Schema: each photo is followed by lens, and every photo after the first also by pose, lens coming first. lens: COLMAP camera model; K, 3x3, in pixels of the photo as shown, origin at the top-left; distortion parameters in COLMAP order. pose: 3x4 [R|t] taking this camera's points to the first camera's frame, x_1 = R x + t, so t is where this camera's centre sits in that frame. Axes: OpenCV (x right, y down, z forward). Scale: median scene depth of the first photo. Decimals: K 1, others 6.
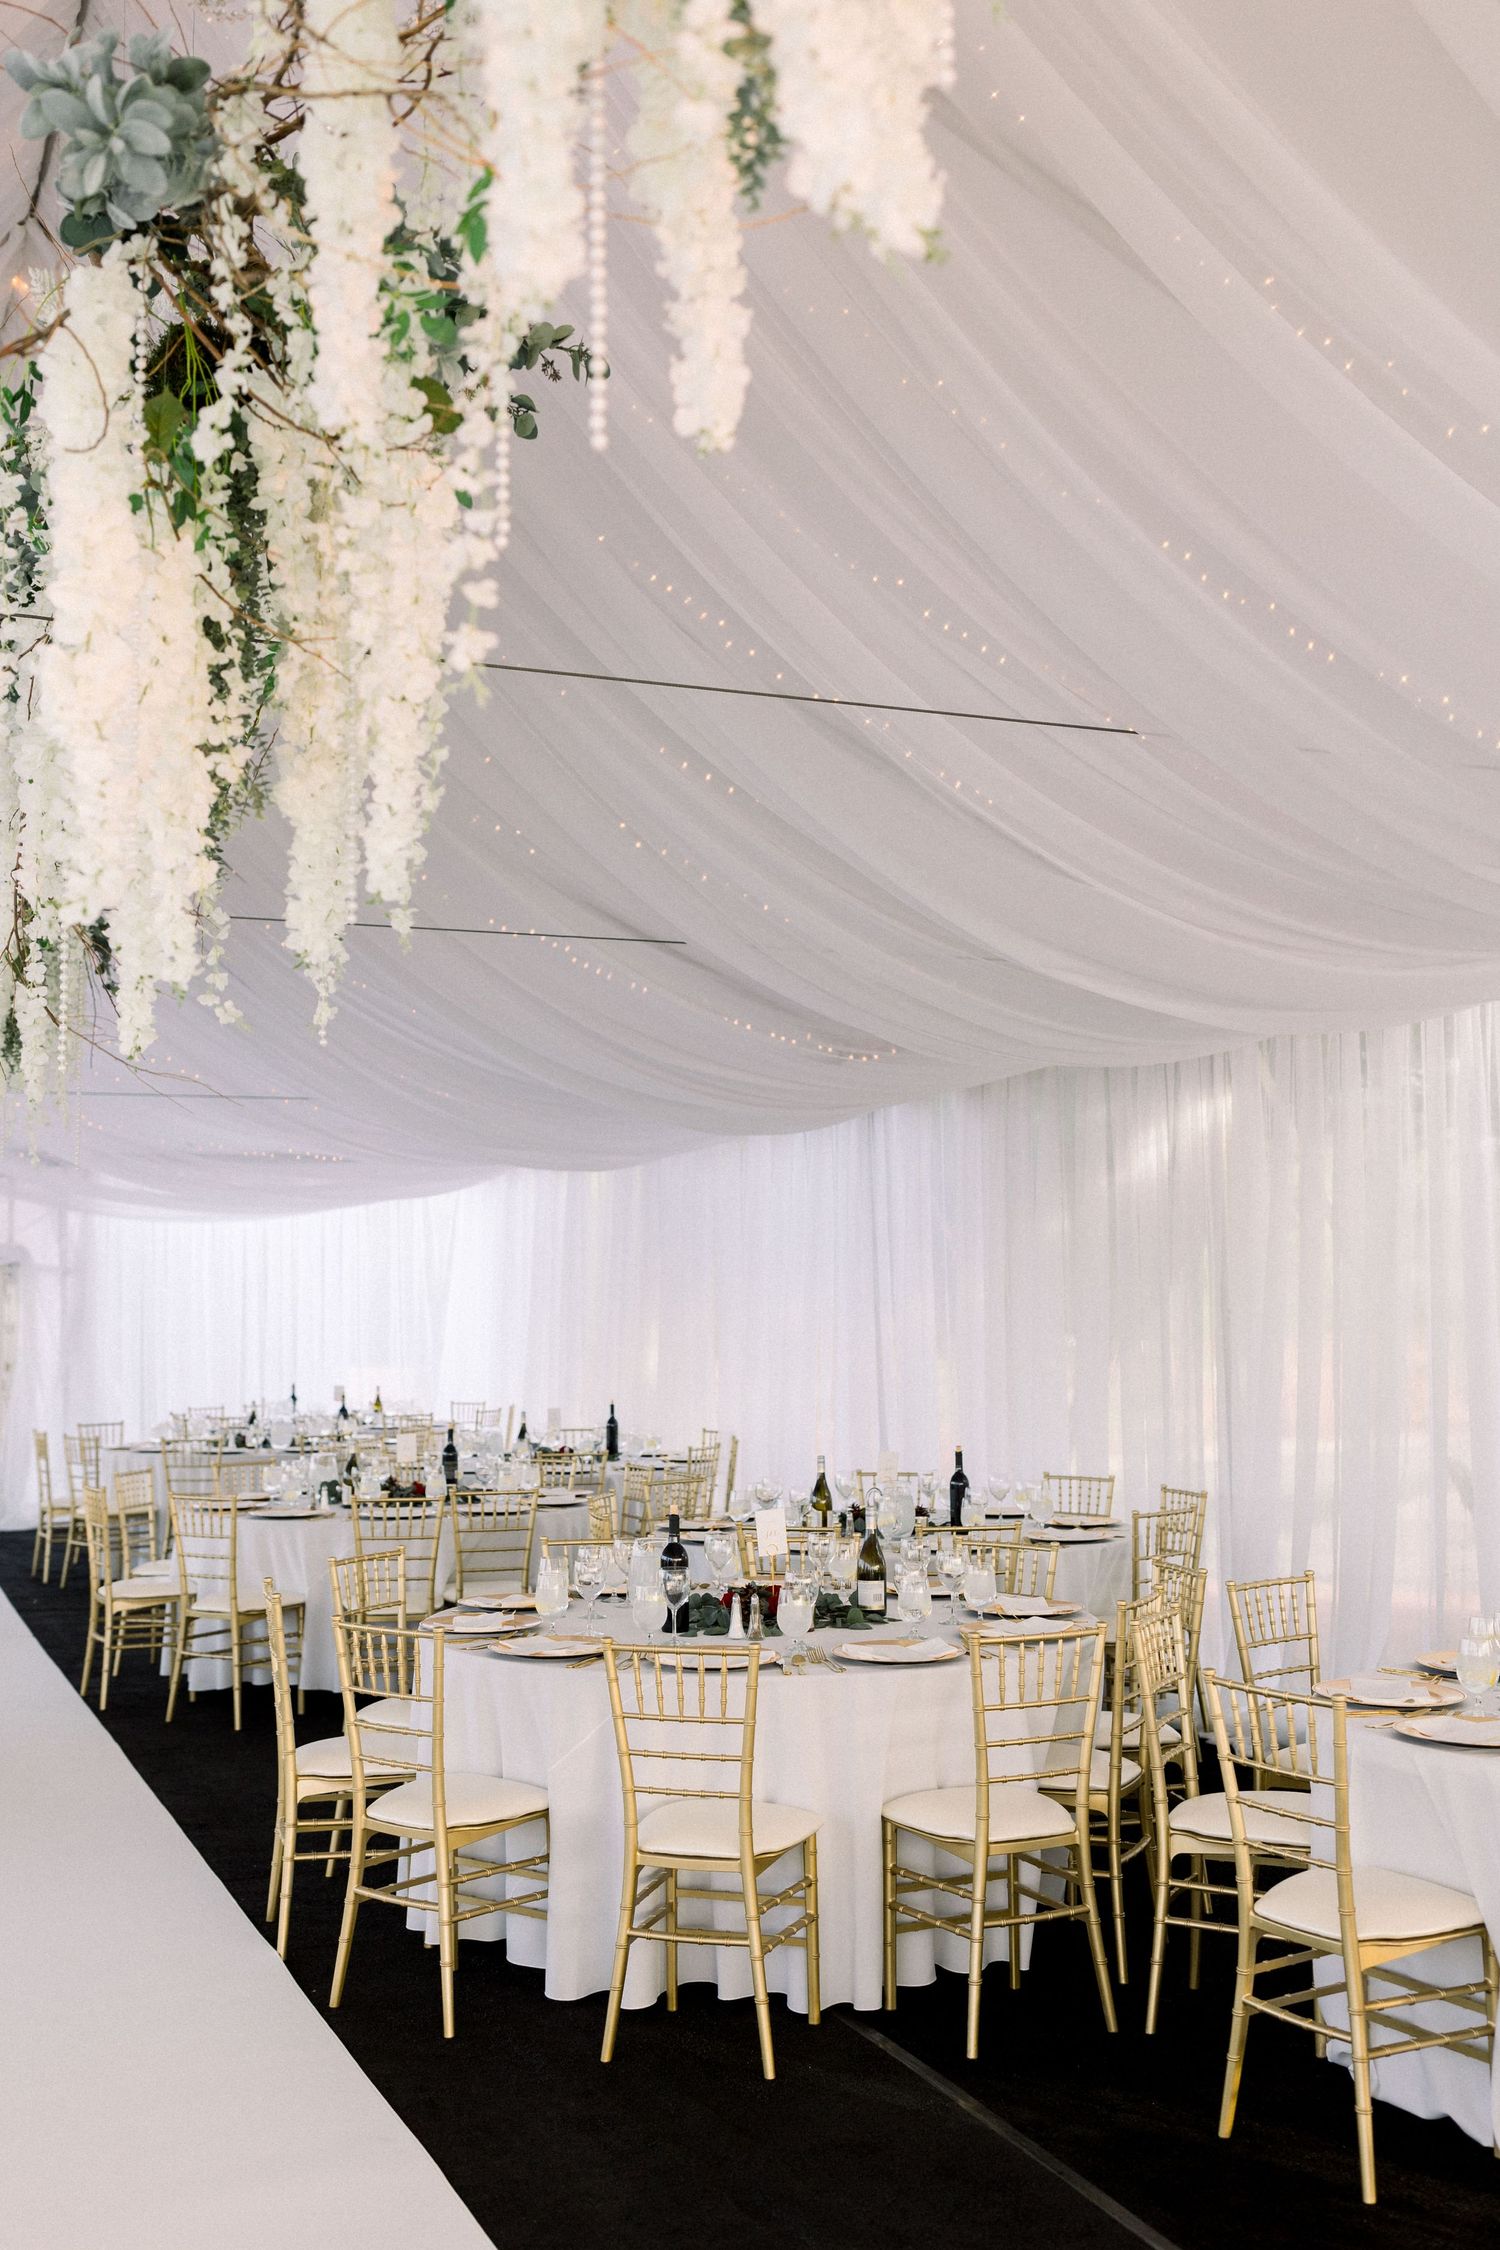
lens RADIAL K [[2101.5, 0, 750.0], [0, 2101.5, 1125.0], [0, 0, 1]] dist [-0.011083, -0.008963]
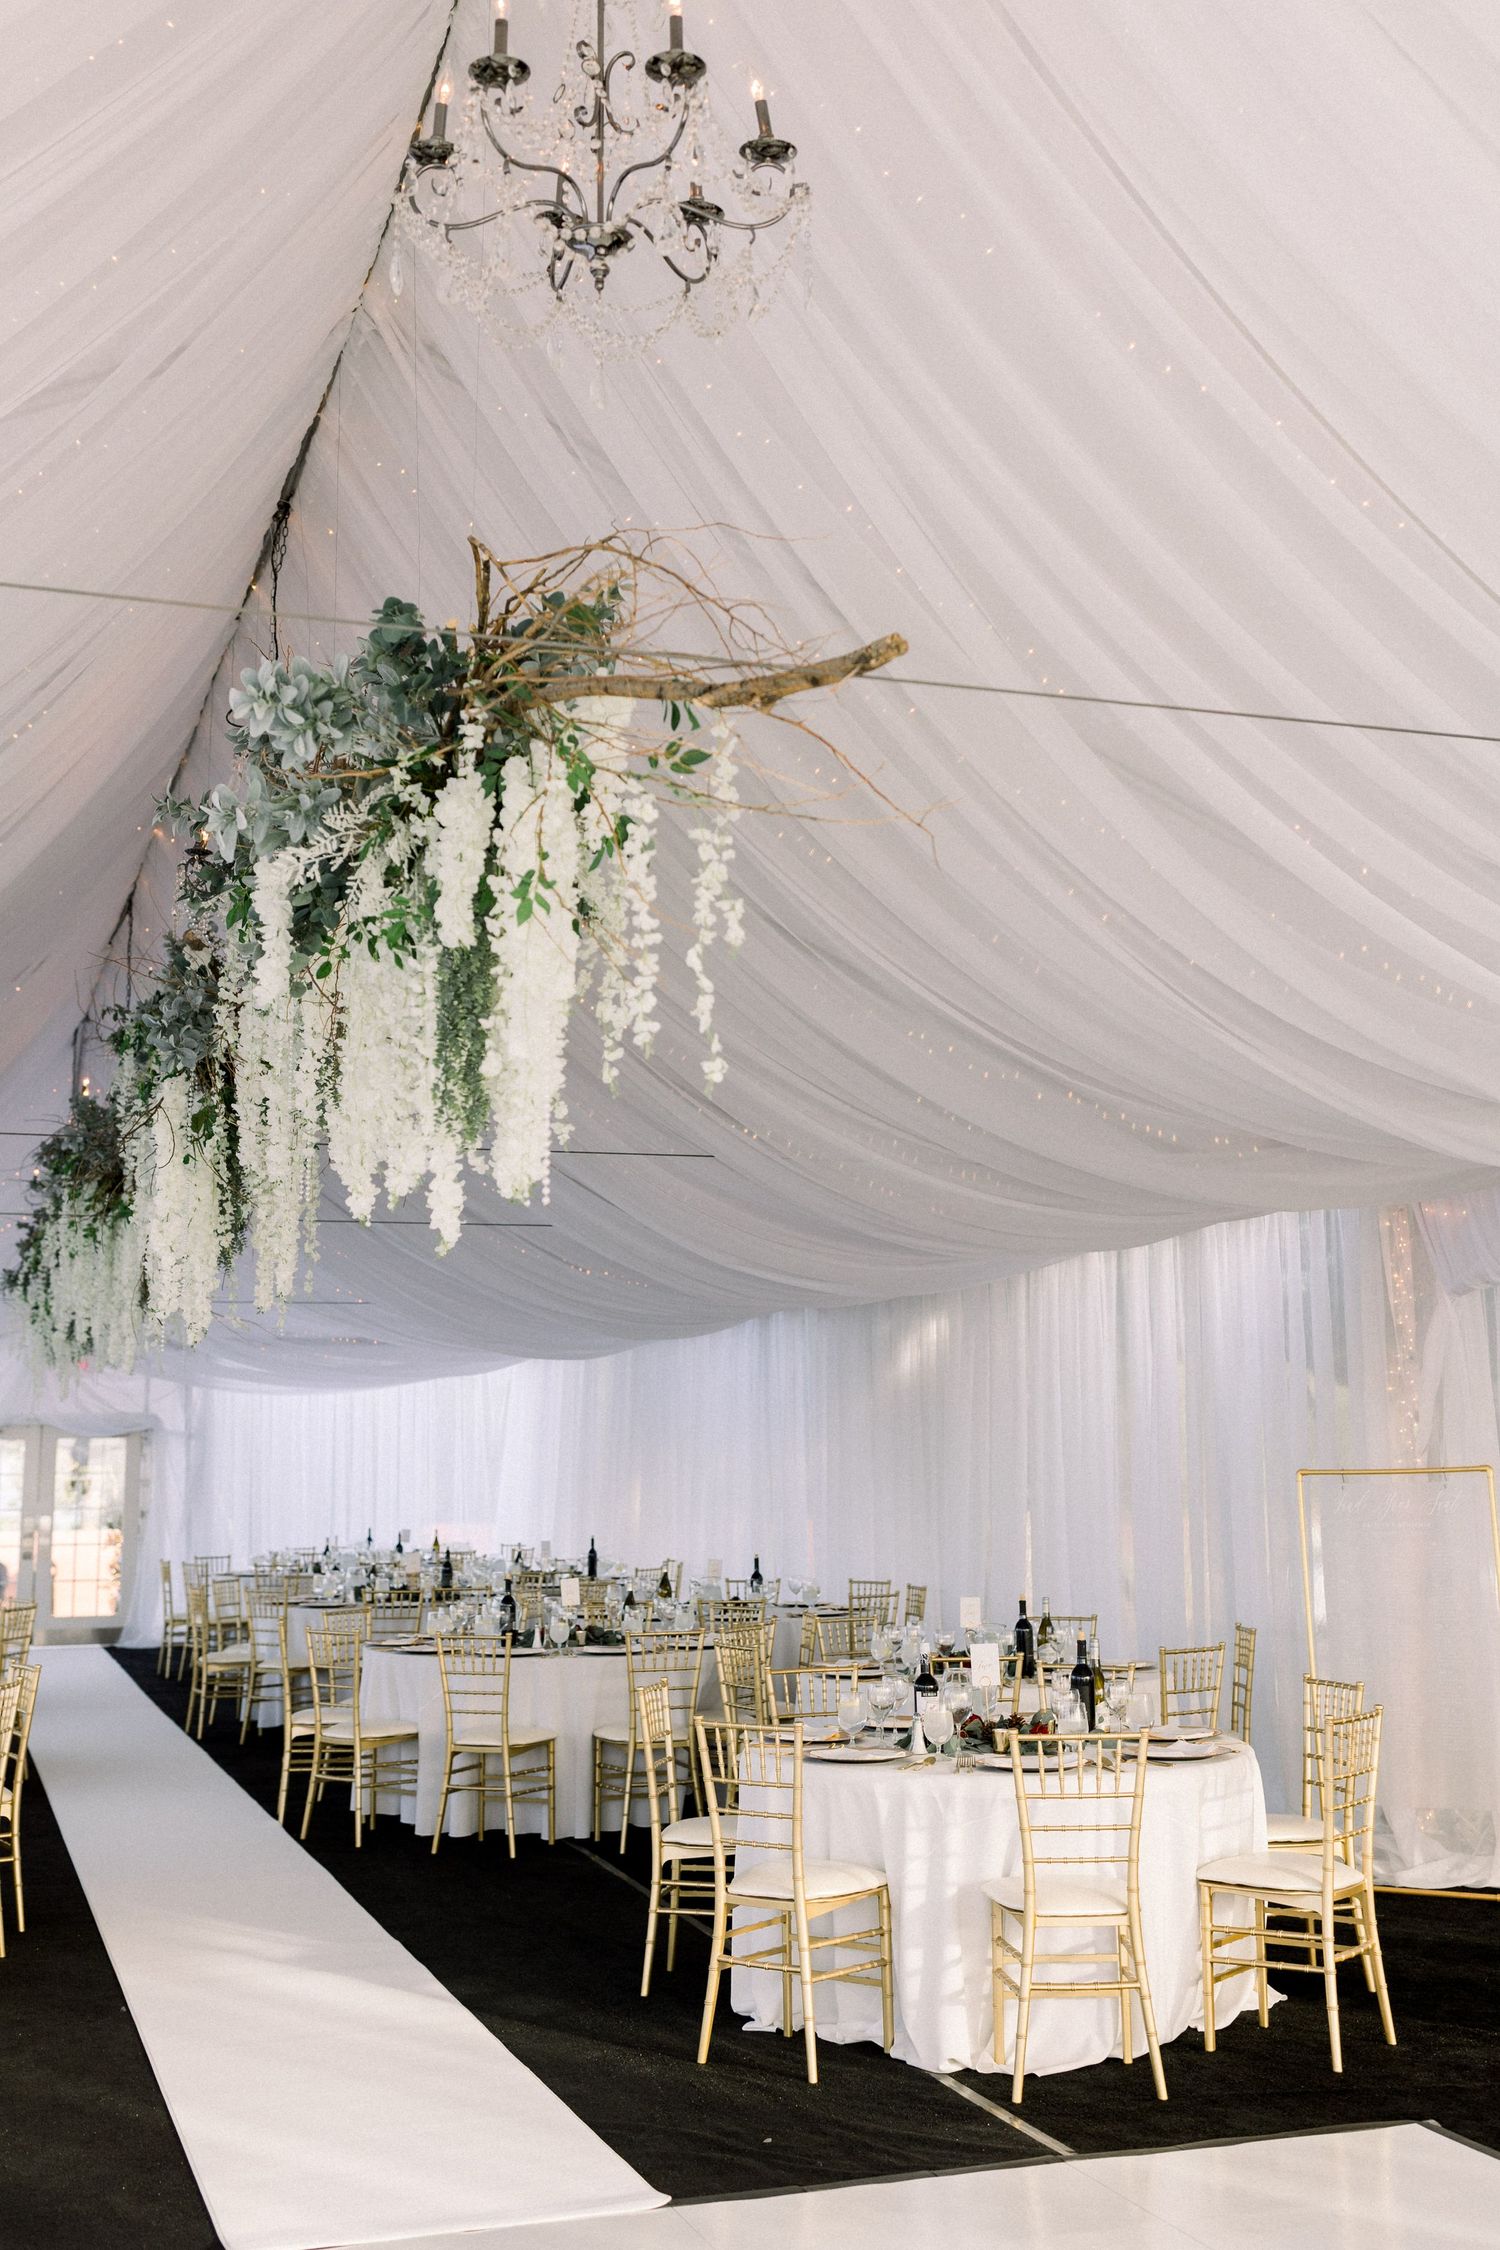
lens RADIAL K [[2170.2, 0, 750.0], [0, 2170.2, 1125.0], [0, 0, 1]] dist [0.016263, 0.001202]
pose [[0.997445, -0.009665, -0.070779, 0.182110], [0.004647, 0.997485, -0.070720, -0.039334], [0.071285, 0.070210, 0.994982, -0.502269]]
